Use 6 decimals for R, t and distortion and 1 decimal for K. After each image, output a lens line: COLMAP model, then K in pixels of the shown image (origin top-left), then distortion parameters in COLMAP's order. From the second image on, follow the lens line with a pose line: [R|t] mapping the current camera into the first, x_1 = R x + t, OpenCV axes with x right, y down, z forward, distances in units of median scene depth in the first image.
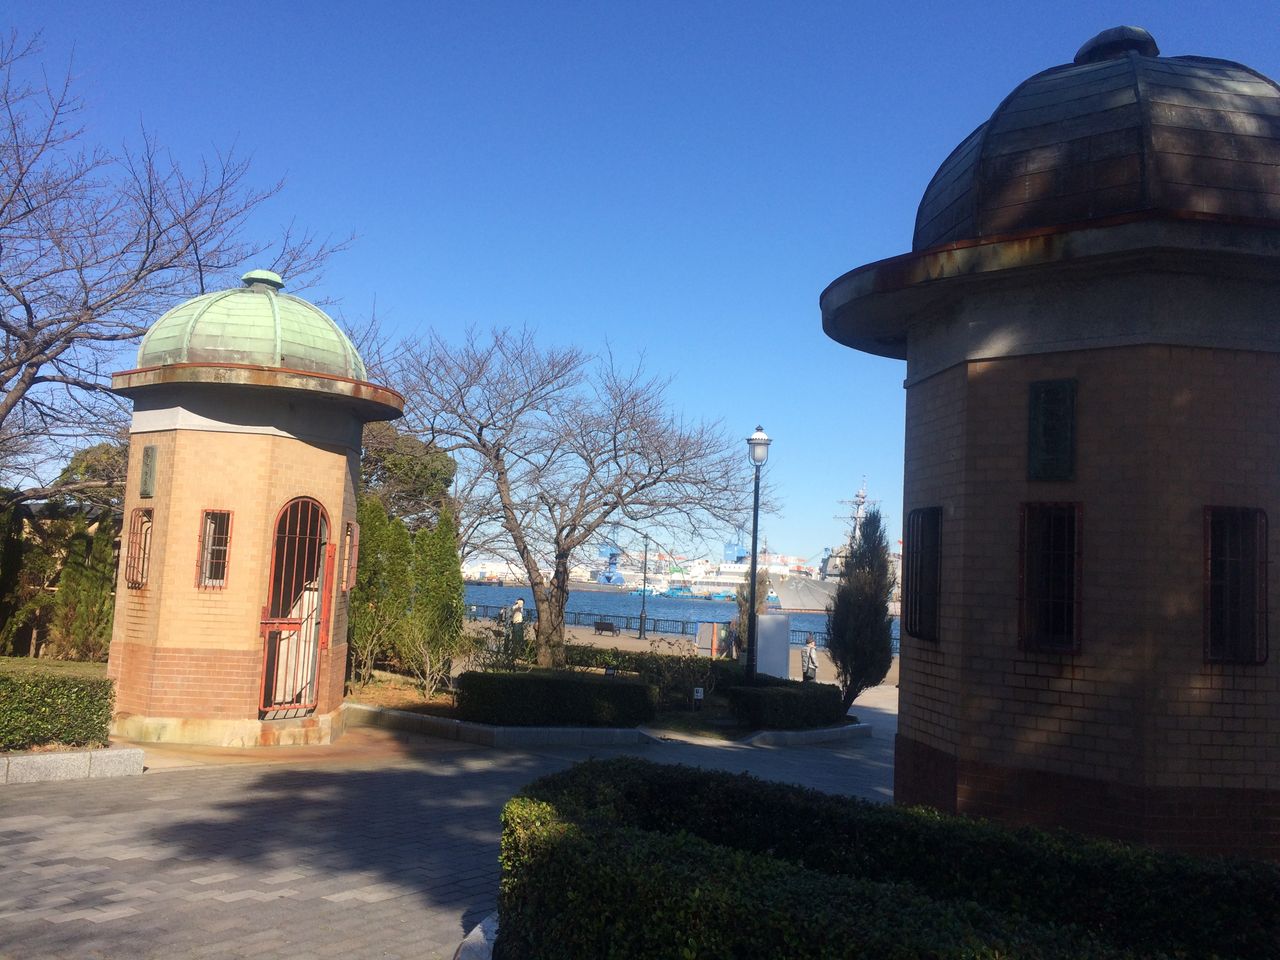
lens RADIAL K [[1091.0, 0, 636.6], [0, 1091.0, 477.3], [0, 0, 1]] dist [0.057154, -0.006417]
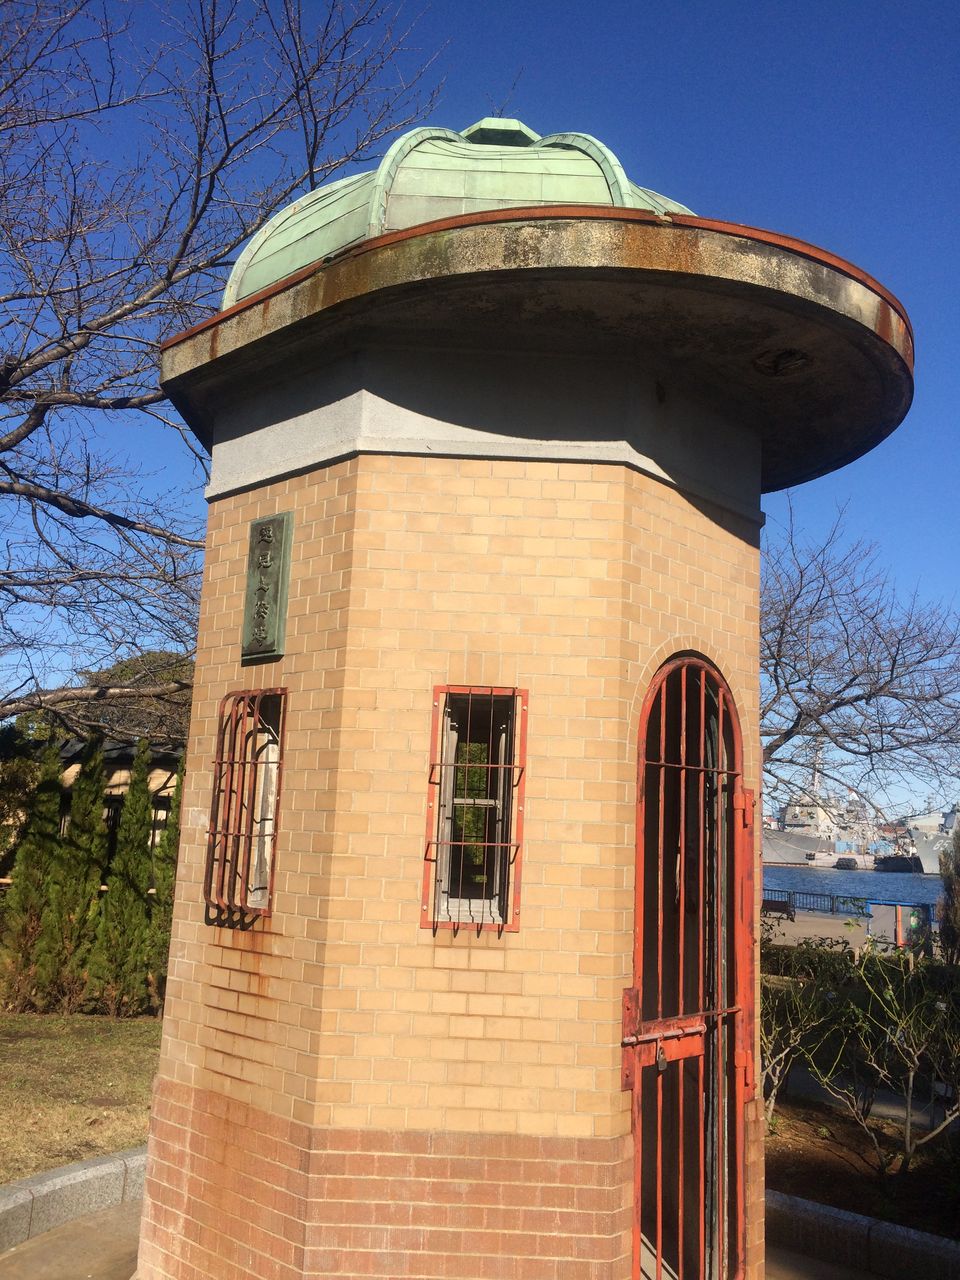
lens RADIAL K [[1091.0, 0, 480.5], [0, 1091.0, 635.8], [0, 0, 1]] dist [0.057154, -0.006417]
pose [[0.996680, -0.024269, -0.077715, -0.353485], [0.017630, 0.996225, -0.085001, 0.042002], [0.079484, 0.083349, 0.993345, 0.669761]]
